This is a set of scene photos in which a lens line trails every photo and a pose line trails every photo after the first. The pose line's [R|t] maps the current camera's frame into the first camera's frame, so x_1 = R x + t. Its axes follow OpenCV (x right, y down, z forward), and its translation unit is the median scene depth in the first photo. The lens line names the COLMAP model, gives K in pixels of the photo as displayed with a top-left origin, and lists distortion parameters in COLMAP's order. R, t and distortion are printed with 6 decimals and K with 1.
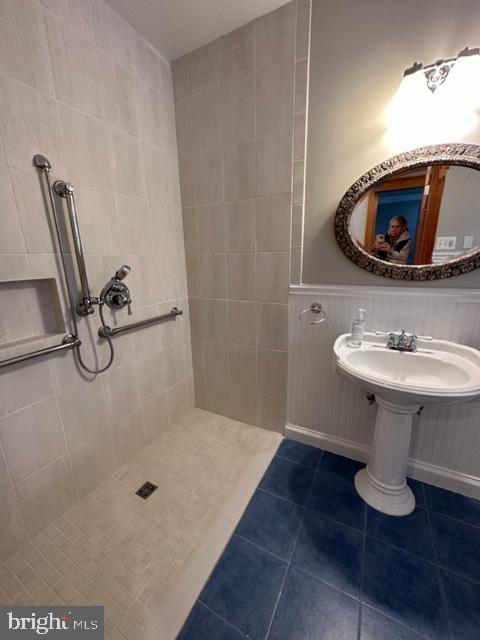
lens RADIAL K [[254.2, 0, 238.0], [0, 254.2, 319.9], [0, 0, 1]] dist [-0.009742, -0.000692]
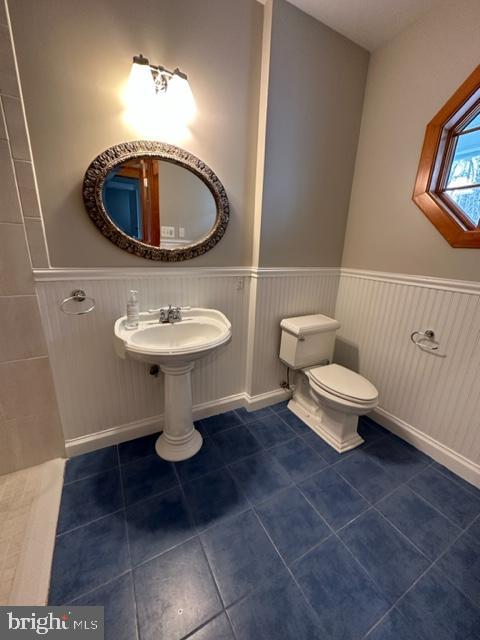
lens RADIAL K [[254.2, 0, 239.9], [0, 254.2, 320.8], [0, 0, 1]] dist [-0.009742, -0.000692]
pose [[0.529609, -0.195508, 0.825404, -0.140344], [0.148872, 0.979395, 0.136462, 0.001477], [-0.835076, 0.050608, 0.547802, 0.094047]]
